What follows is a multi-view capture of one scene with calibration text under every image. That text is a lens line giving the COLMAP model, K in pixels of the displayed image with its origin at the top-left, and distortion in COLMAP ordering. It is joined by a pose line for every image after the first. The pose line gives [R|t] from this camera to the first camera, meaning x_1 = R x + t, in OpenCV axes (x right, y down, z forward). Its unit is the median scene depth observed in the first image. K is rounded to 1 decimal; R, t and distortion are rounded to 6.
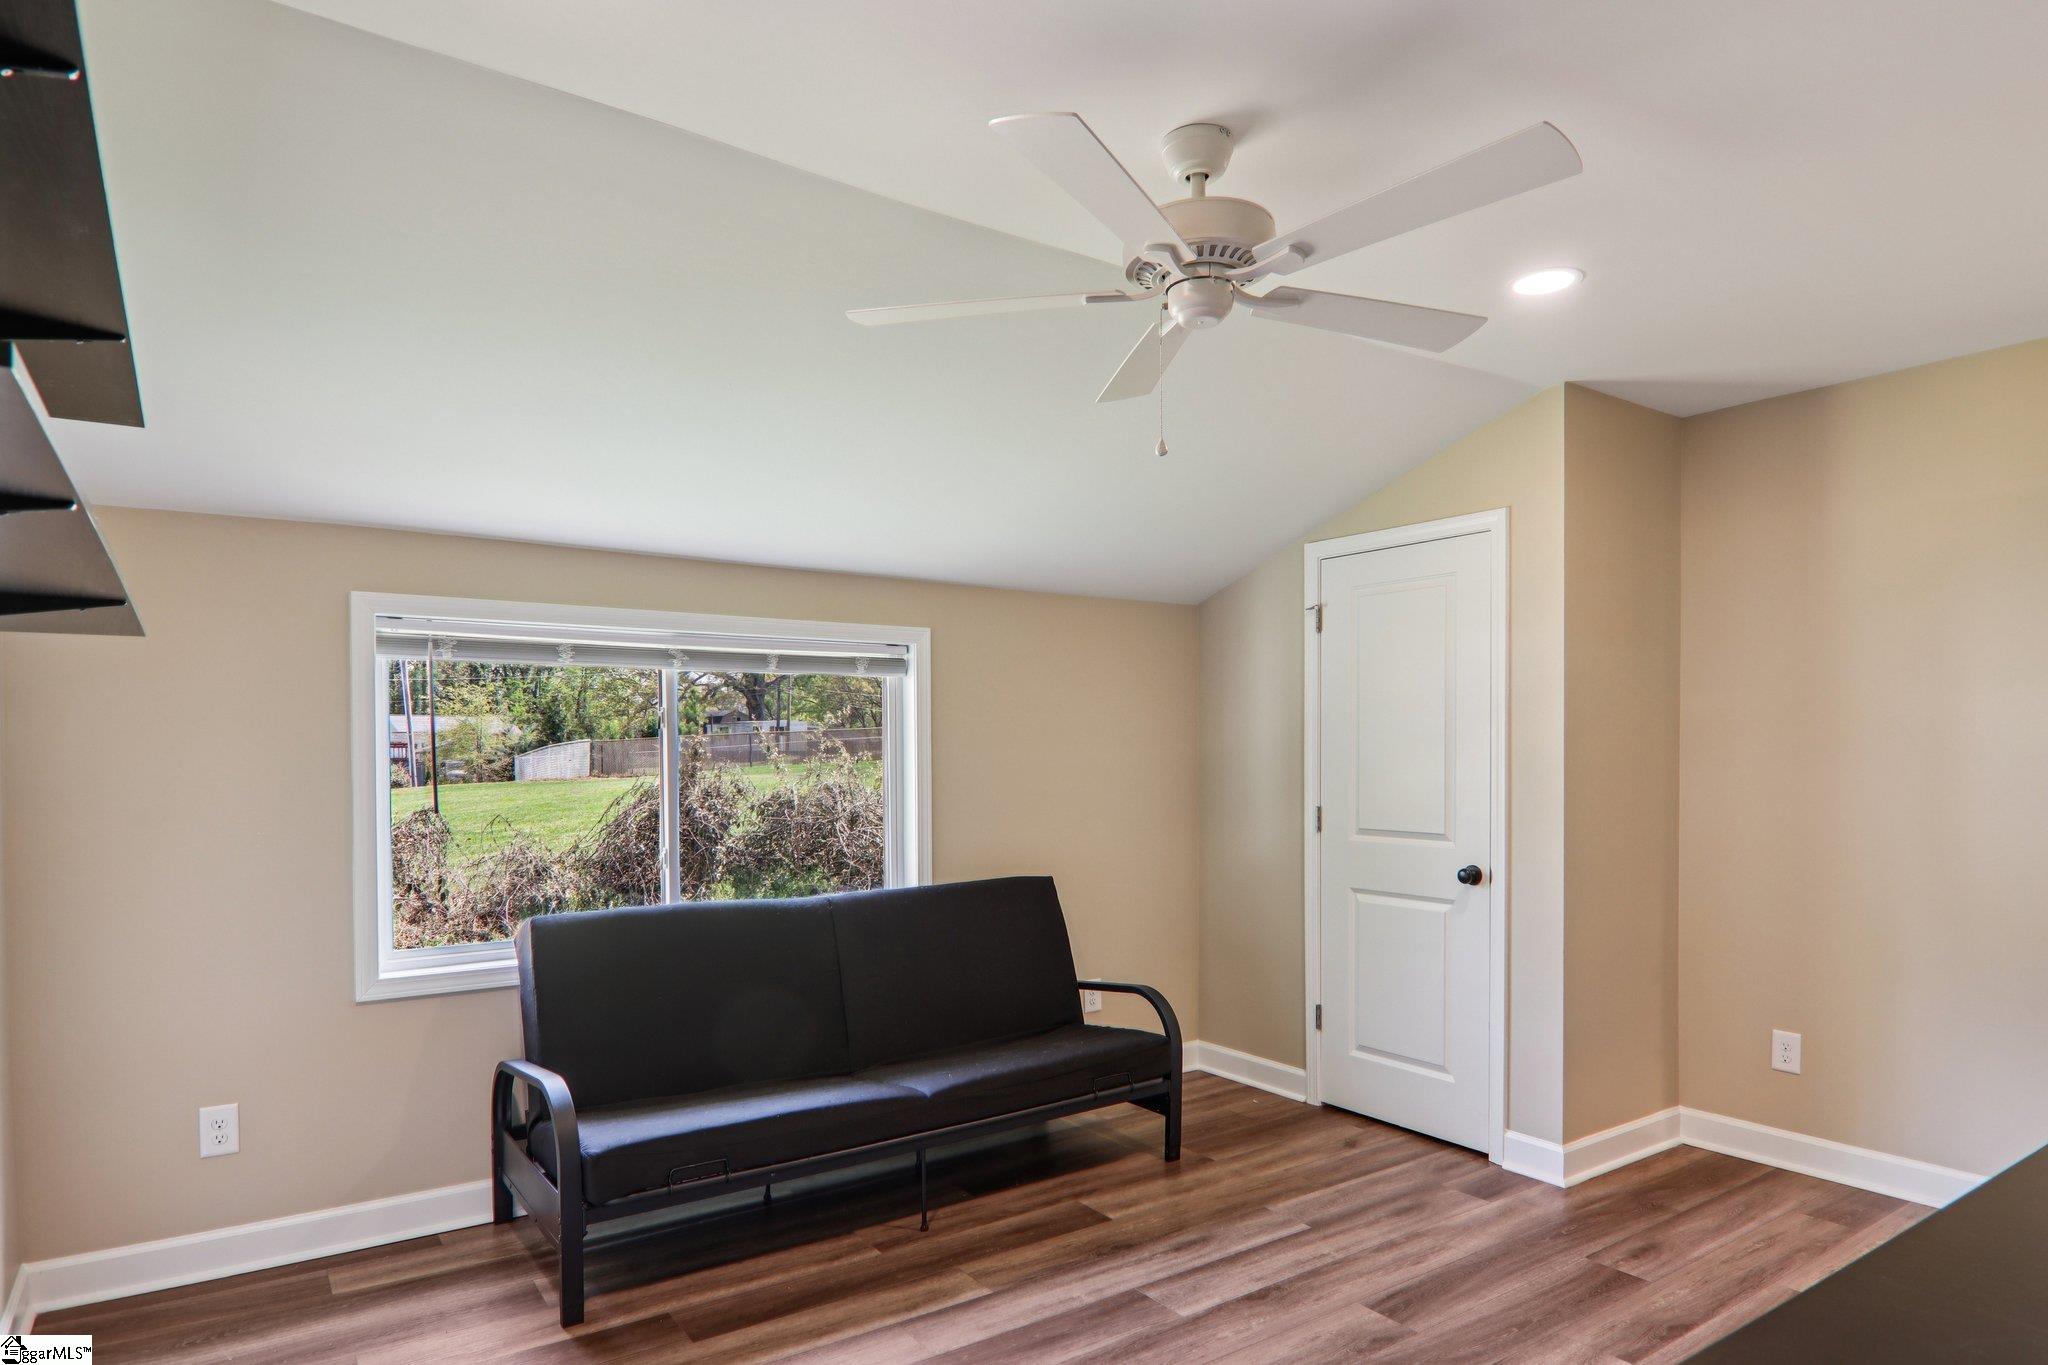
lens RADIAL K [[1187.9, 0, 1025.0], [0, 1187.9, 749.6], [0, 0, 1]] dist [-0.002065, -0.000760]
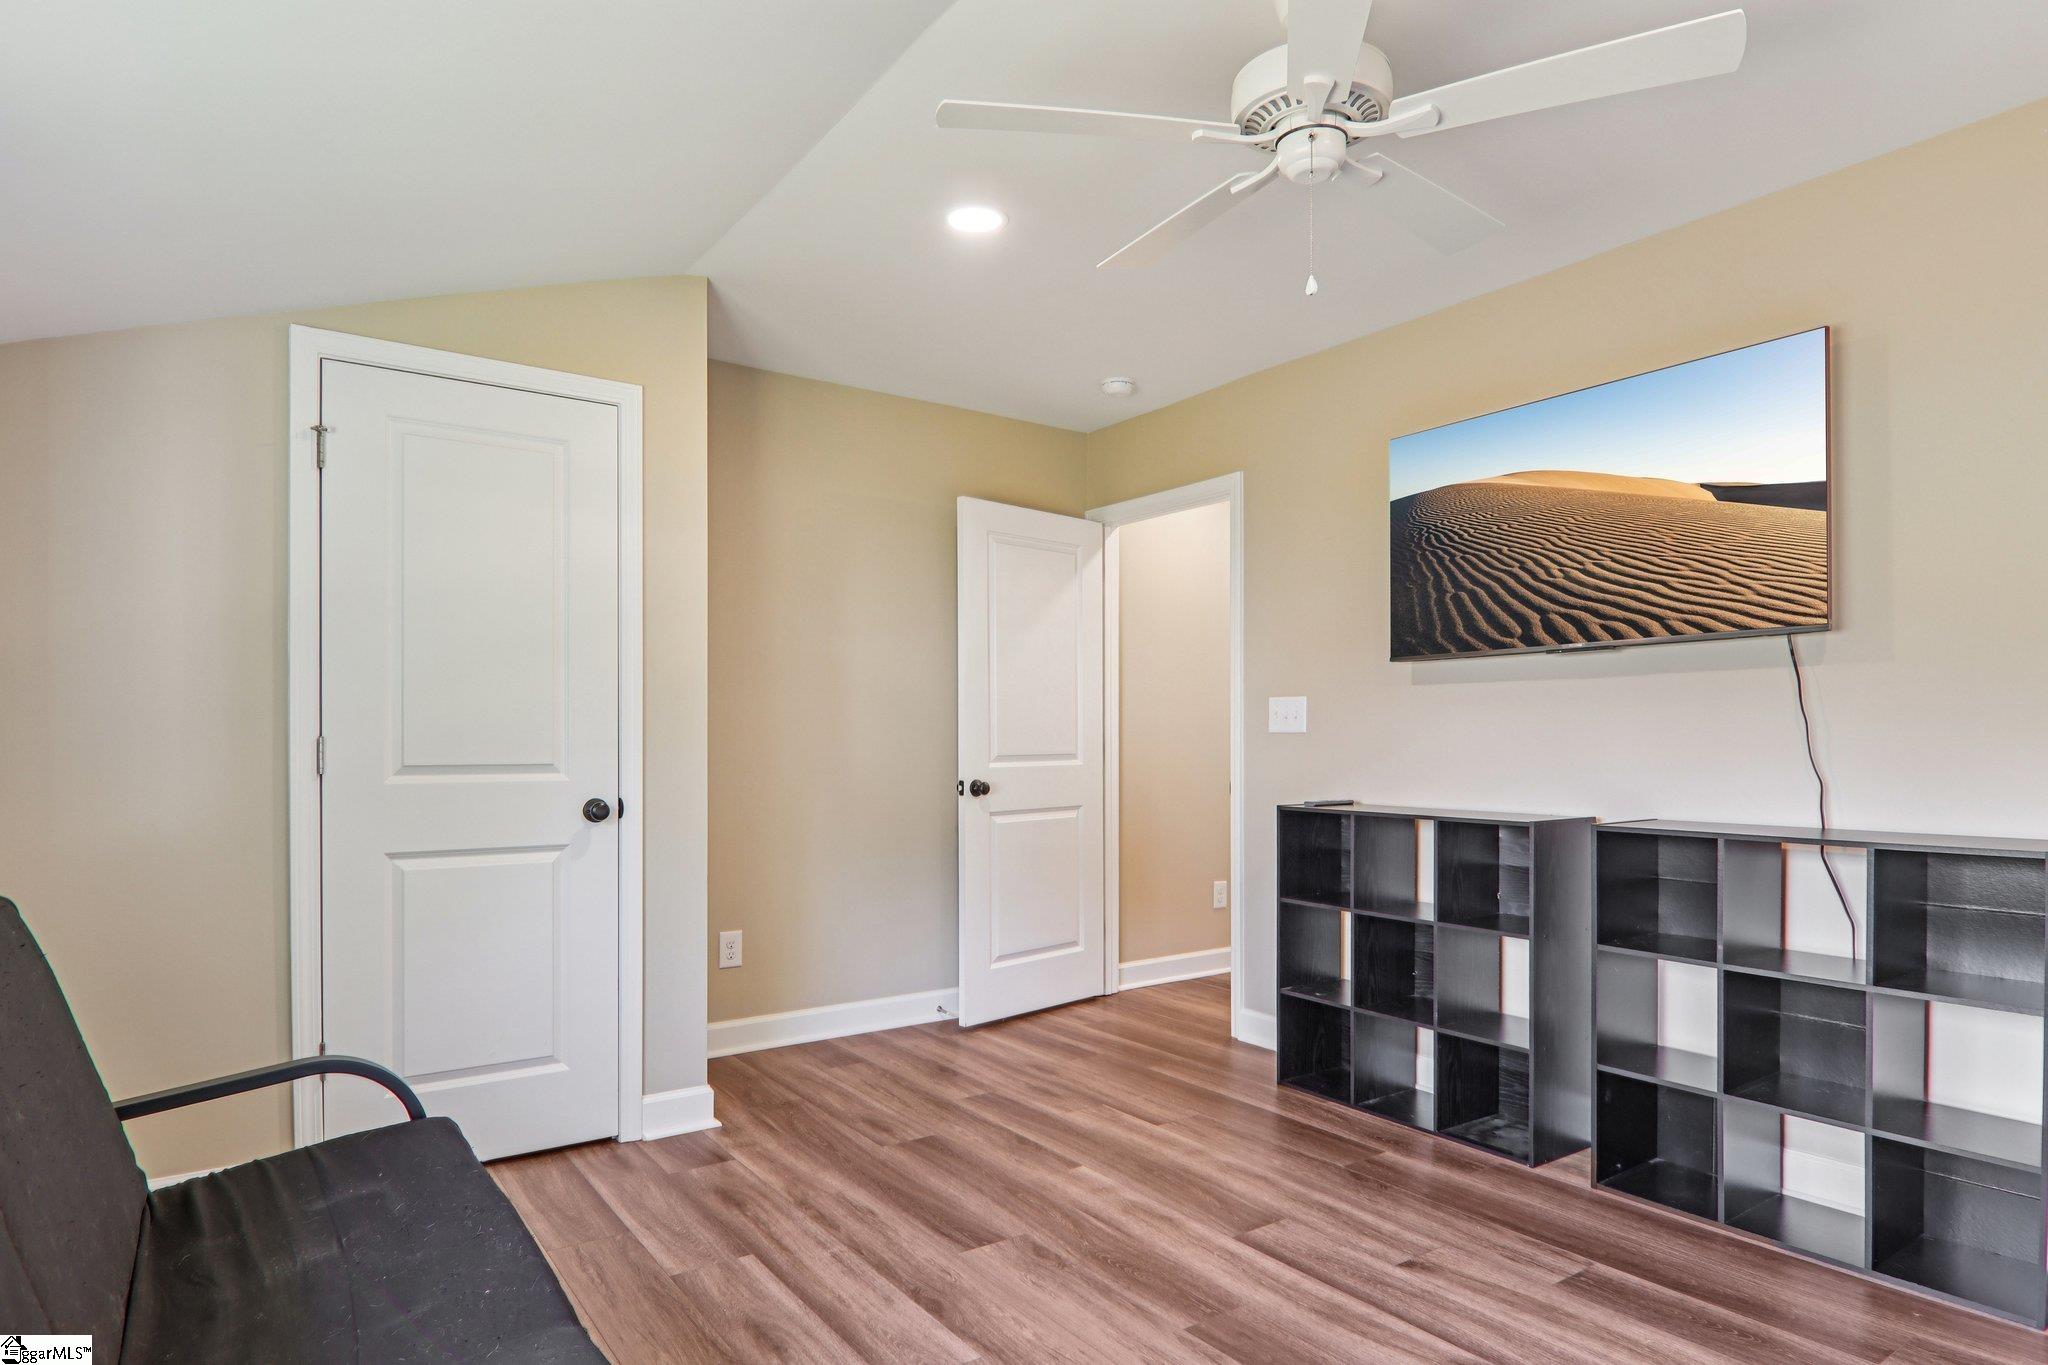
lens RADIAL K [[1170.5, 0, 1023.4], [0, 1170.5, 727.9], [0, 0, 1]] dist [-0.008098, -0.003797]
pose [[-0.004029, 0.016591, 0.999854, -0.480319], [0.005608, 0.999847, -0.016568, 0.068240], [-0.999976, 0.005541, -0.004121, 0.756884]]
